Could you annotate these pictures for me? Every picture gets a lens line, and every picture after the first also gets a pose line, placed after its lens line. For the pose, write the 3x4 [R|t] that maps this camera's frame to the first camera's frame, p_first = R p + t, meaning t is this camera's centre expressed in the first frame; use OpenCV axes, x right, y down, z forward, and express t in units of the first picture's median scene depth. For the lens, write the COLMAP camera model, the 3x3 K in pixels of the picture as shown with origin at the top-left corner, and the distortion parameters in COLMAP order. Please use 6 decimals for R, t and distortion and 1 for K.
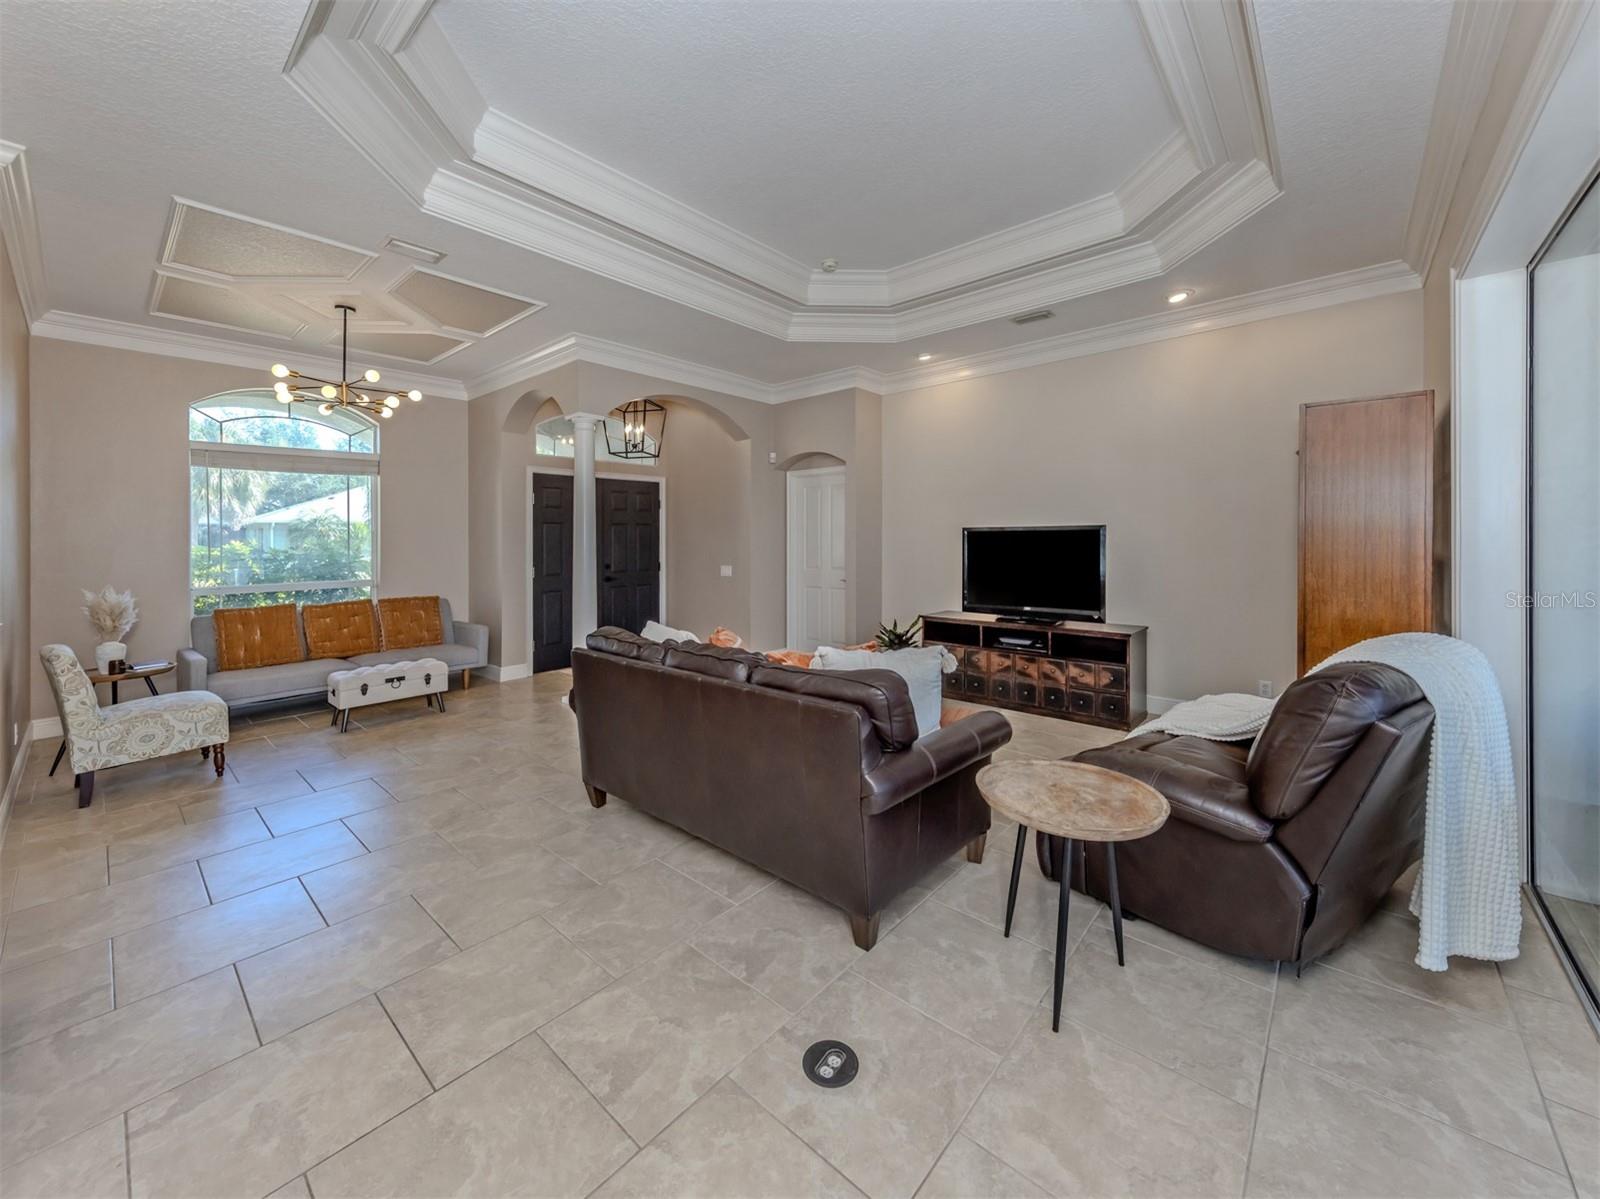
lens RADIAL K [[625.5, 0, 796.3], [0, 625.5, 534.8], [0, 0, 1]] dist [0.000360, 0.000036]
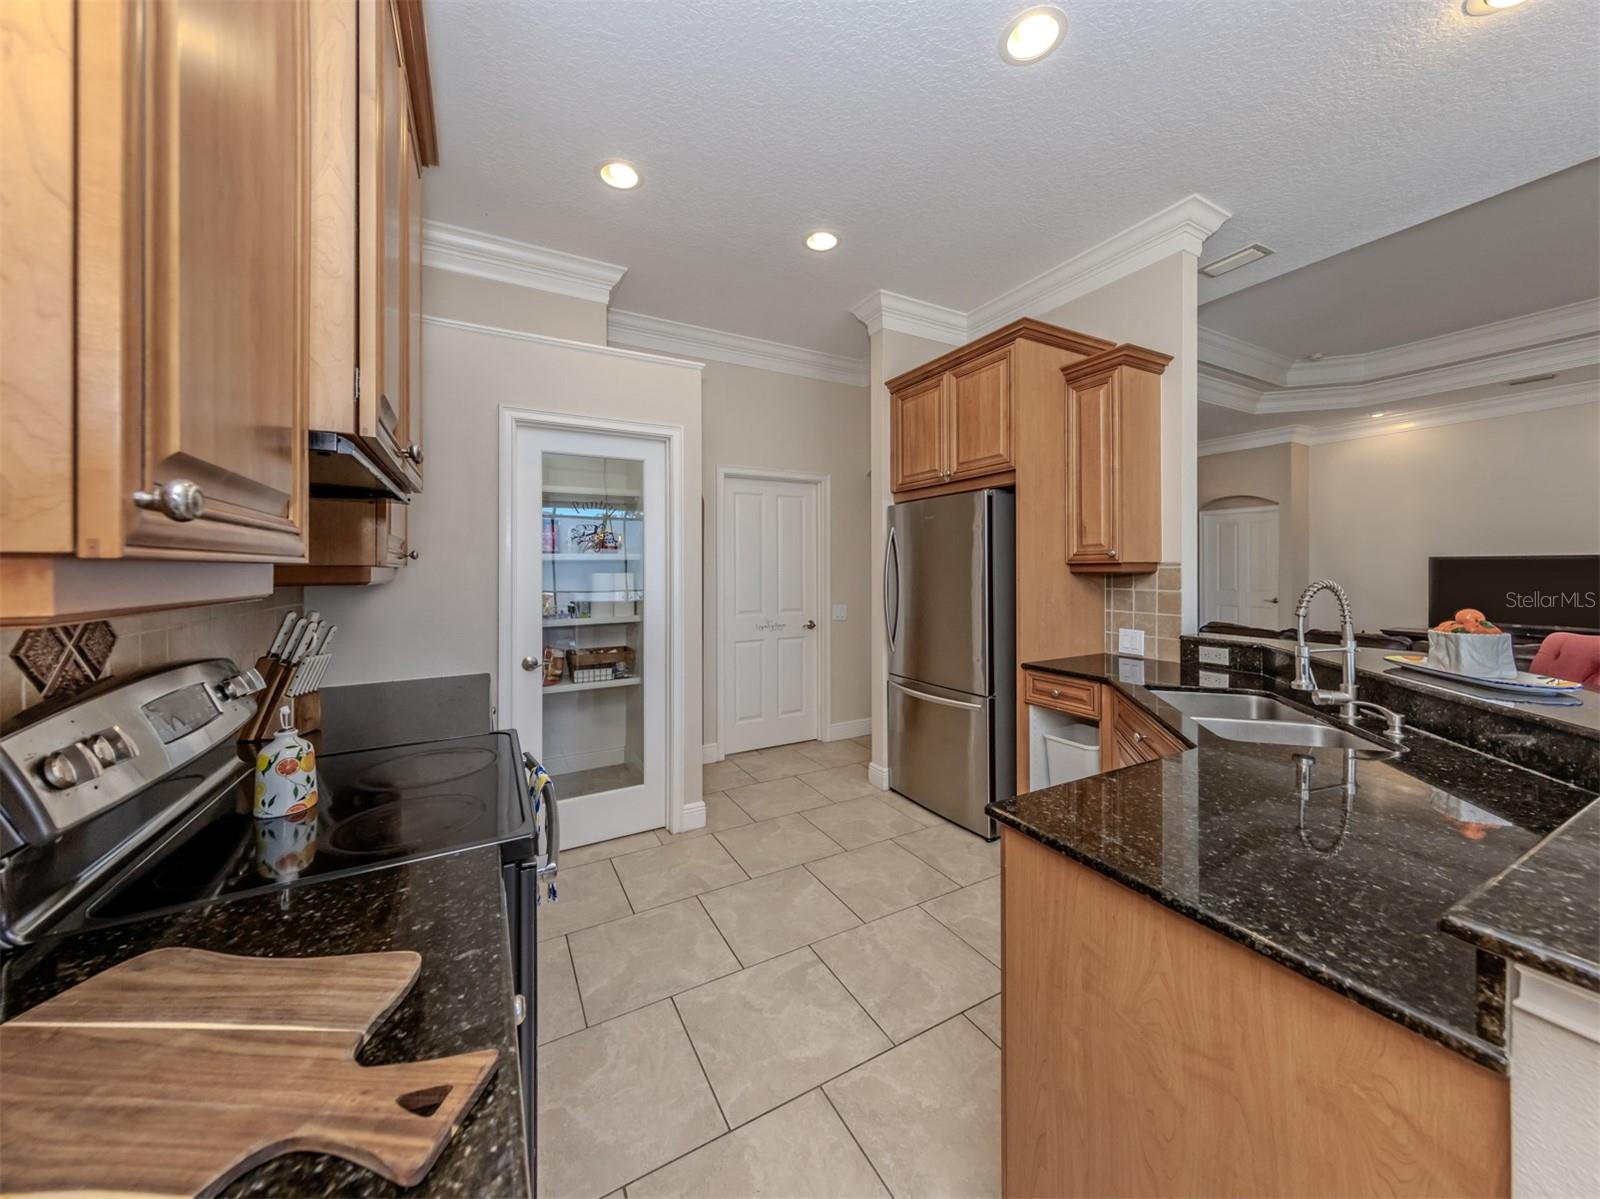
lens RADIAL K [[587.1, 0, 807.9], [0, 587.1, 554.9], [0, 0, 1]] dist [0.001691, 0.000093]
pose [[0.942351, -0.004768, -0.334591, -0.492010], [0.000259, 0.999909, -0.013520, -0.000187], [0.334625, 0.012654, 0.942267, -0.460917]]
